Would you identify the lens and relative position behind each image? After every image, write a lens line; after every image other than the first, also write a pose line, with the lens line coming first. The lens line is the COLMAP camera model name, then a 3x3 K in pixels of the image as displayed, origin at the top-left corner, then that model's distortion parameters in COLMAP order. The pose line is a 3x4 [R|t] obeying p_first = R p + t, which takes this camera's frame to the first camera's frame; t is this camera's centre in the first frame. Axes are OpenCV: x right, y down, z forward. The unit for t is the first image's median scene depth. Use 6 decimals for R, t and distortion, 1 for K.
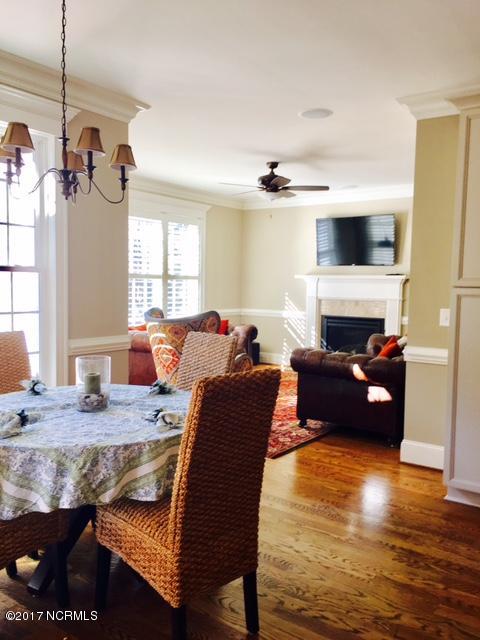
lens RADIAL K [[550.3, 0, 236.9], [0, 550.3, 318.0], [0, 0, 1]] dist [0.081413, -0.086848]
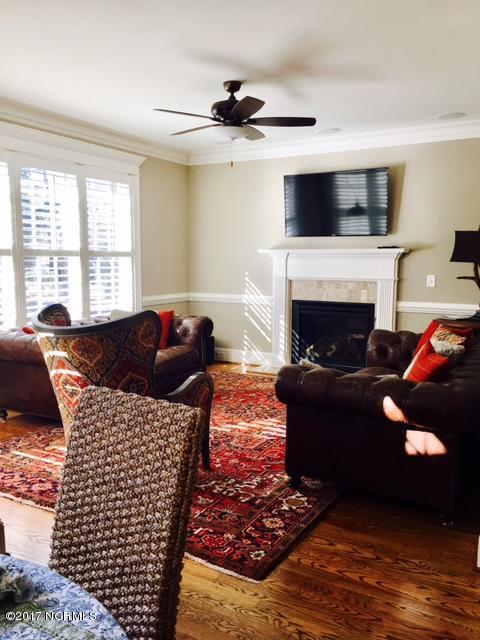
lens RADIAL K [[550.3, 0, 242.4], [0, 550.3, 326.5], [0, 0, 1]] dist [0.081413, -0.086848]
pose [[0.993641, -0.027524, 0.109178, -0.004735], [0.020770, 0.997827, 0.062528, -0.020159], [-0.110662, -0.059863, 0.992054, 0.247196]]
